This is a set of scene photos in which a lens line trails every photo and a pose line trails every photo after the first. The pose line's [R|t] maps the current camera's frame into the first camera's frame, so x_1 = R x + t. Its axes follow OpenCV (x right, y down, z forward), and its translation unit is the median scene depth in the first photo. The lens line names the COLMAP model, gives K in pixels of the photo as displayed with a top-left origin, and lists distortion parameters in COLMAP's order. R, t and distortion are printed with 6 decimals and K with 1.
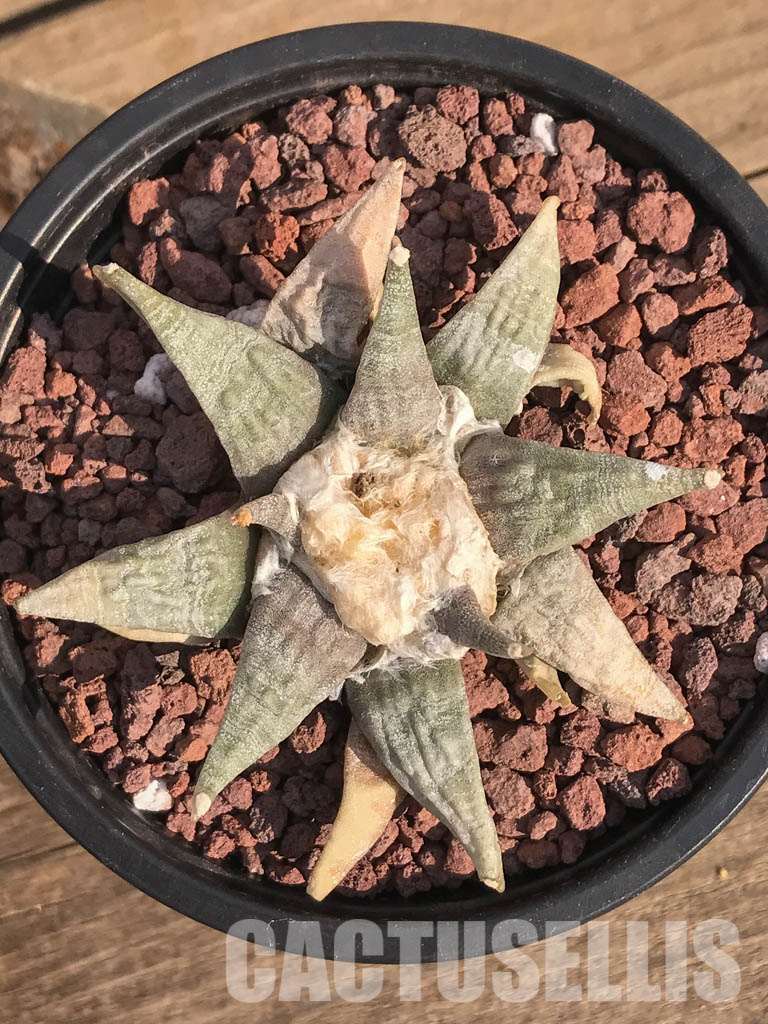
lens RADIAL K [[1891.8, 0, 384.0], [0, 1891.8, 512.0], [0, 0, 1]] dist [0.058348, 0.092964]
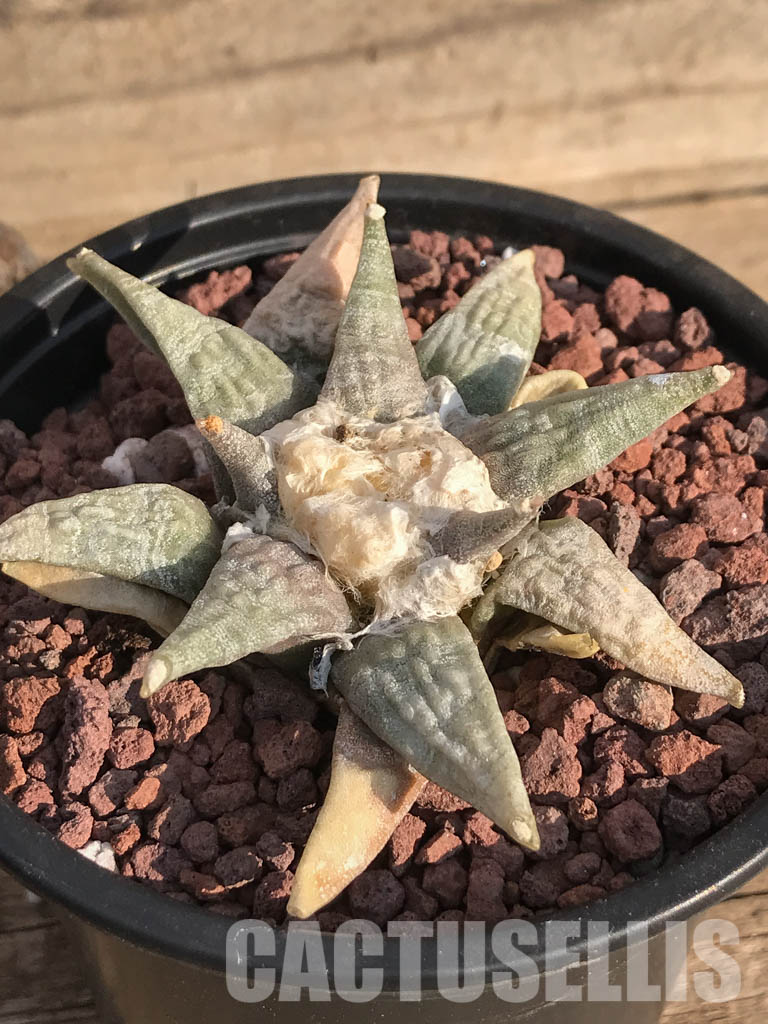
lens RADIAL K [[1891.8, 0, 384.0], [0, 1891.8, 512.0], [0, 0, 1]] dist [0.058348, 0.092964]
pose [[0.999278, -0.035846, 0.012600, -0.005123], [0.035459, 0.760623, -0.648225, 0.600835], [0.013653, 0.648204, 0.761345, 0.323455]]
